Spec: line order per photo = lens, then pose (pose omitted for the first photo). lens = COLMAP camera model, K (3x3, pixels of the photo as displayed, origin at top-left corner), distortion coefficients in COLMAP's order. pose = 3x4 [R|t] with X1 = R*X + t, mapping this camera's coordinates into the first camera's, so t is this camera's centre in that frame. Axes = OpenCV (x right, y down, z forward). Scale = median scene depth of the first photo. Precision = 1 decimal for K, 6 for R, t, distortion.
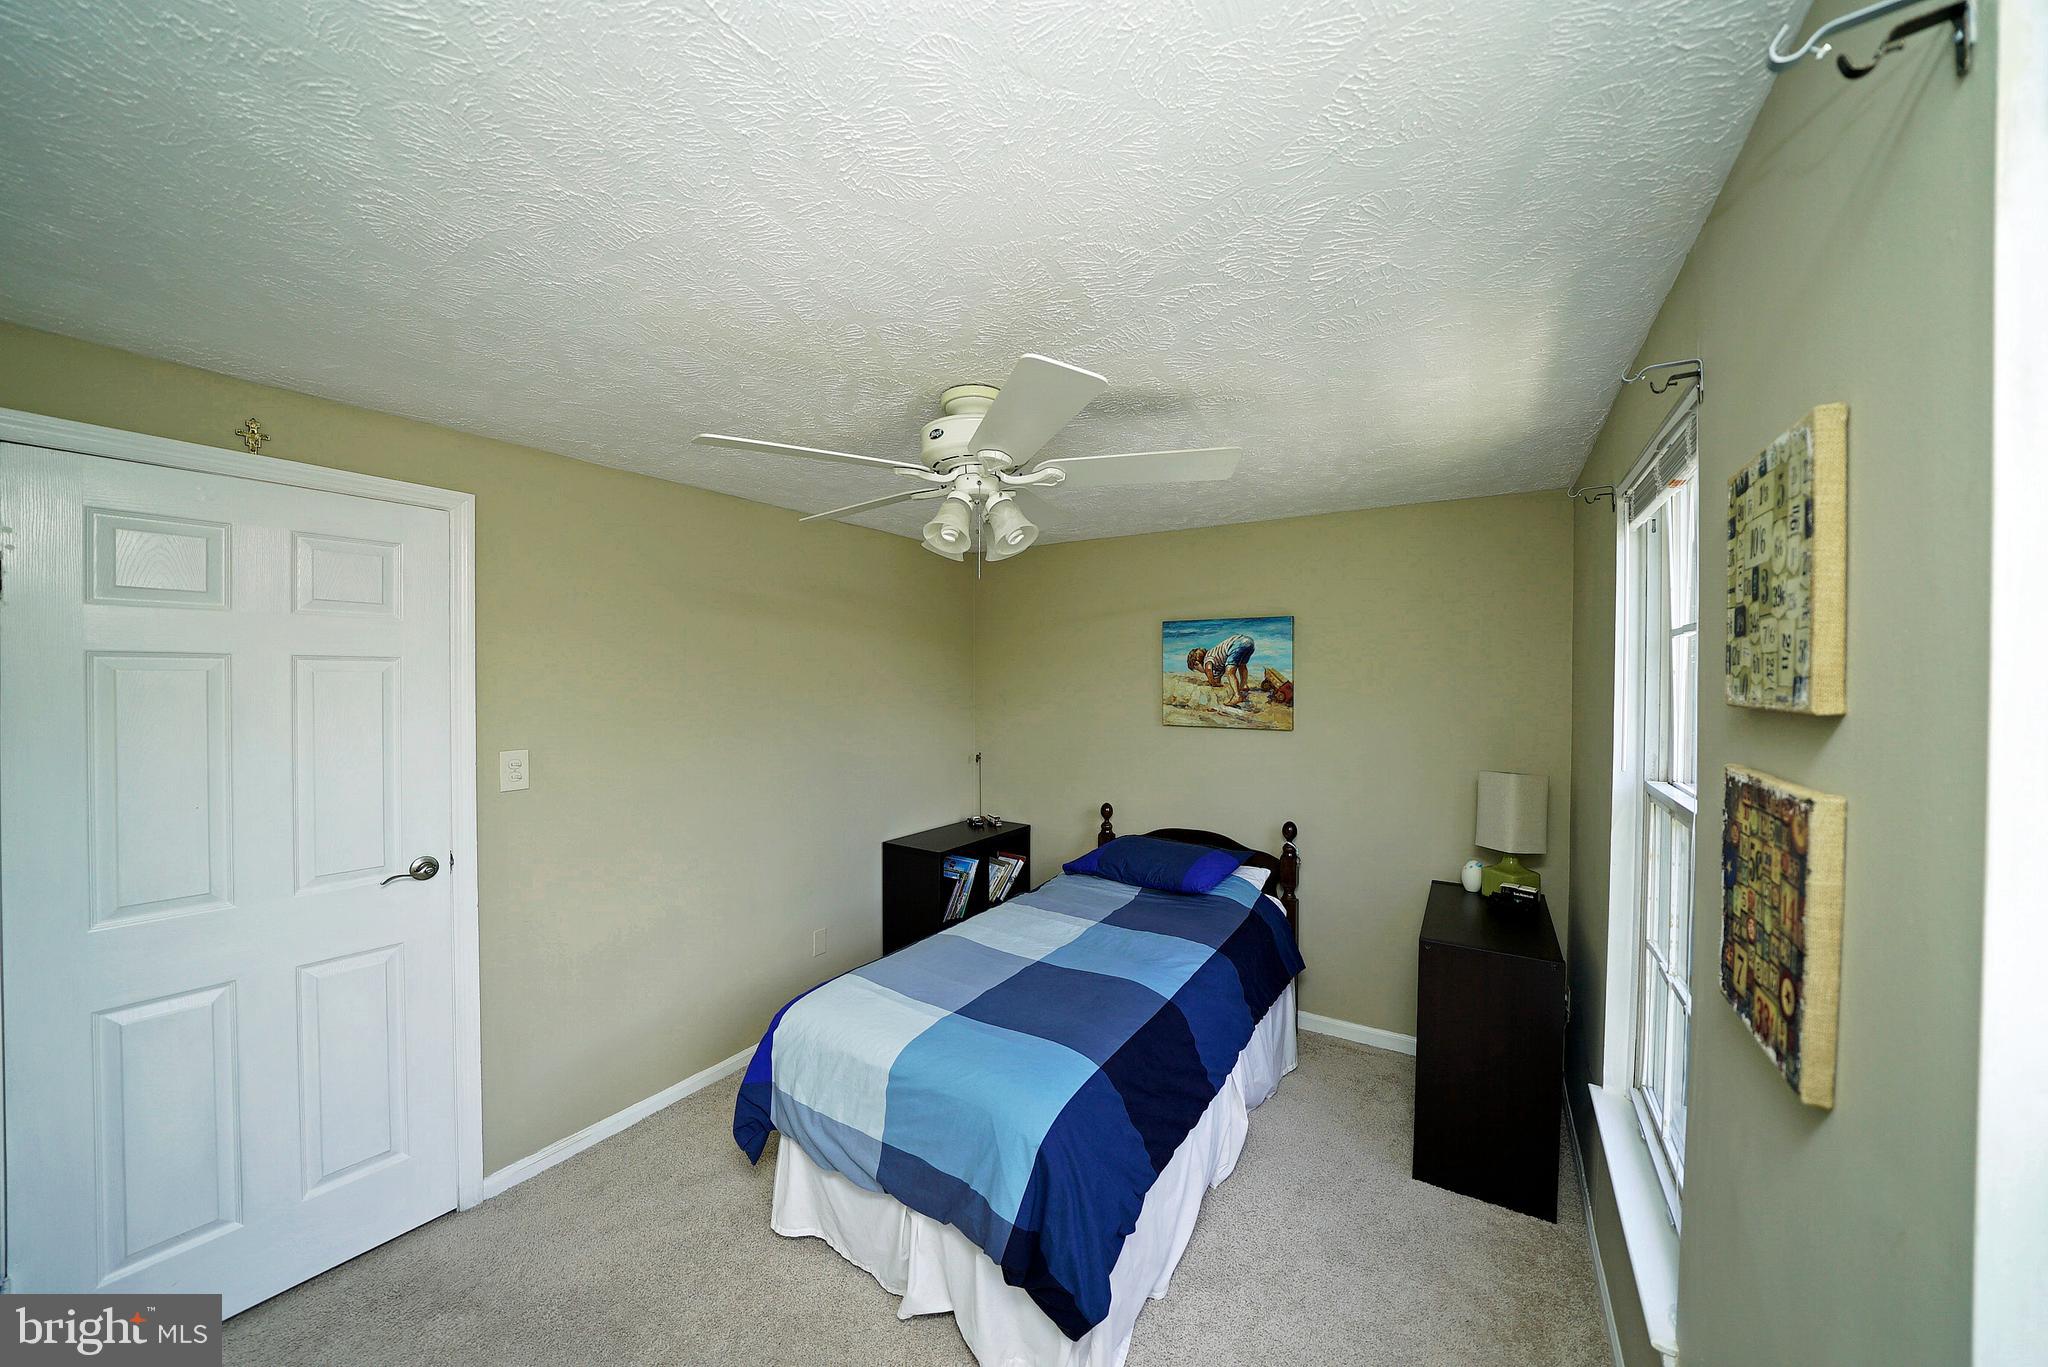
lens RADIAL K [[737.7, 0, 1021.4], [0, 737.7, 691.1], [0, 0, 1]] dist [-0.001262, -0.000161]
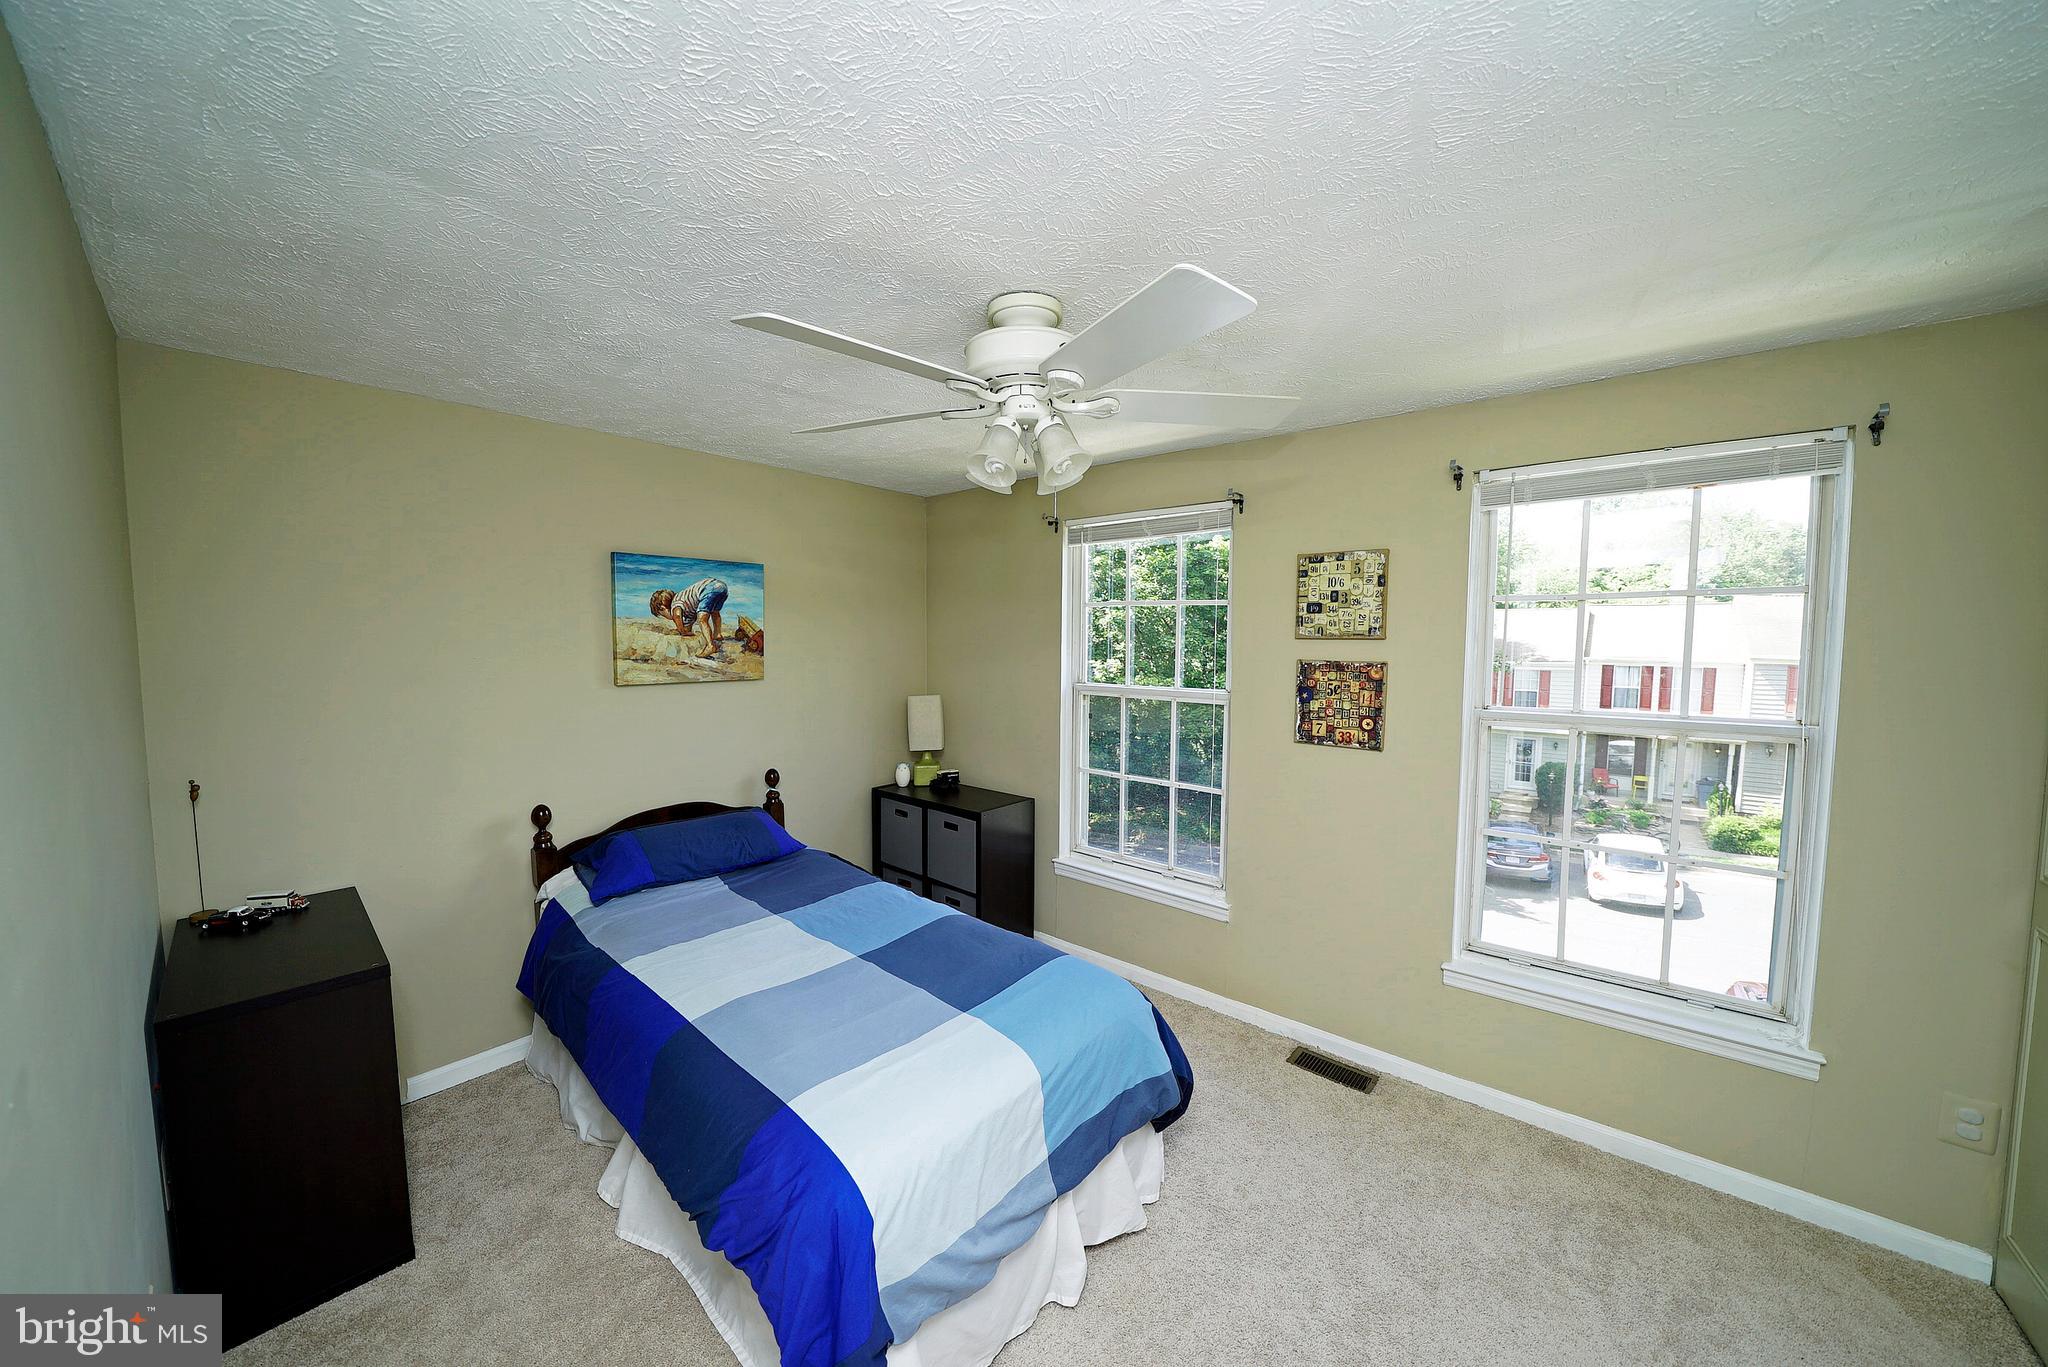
lens RADIAL K [[737.7, 0, 1021.4], [0, 737.7, 691.1], [0, 0, 1]] dist [-0.001262, -0.000161]
pose [[0.110606, -0.081060, 0.990553, -0.571108], [0.010119, 0.996709, 0.080434, -0.007356], [-0.993813, 0.001127, 0.111063, 0.522874]]
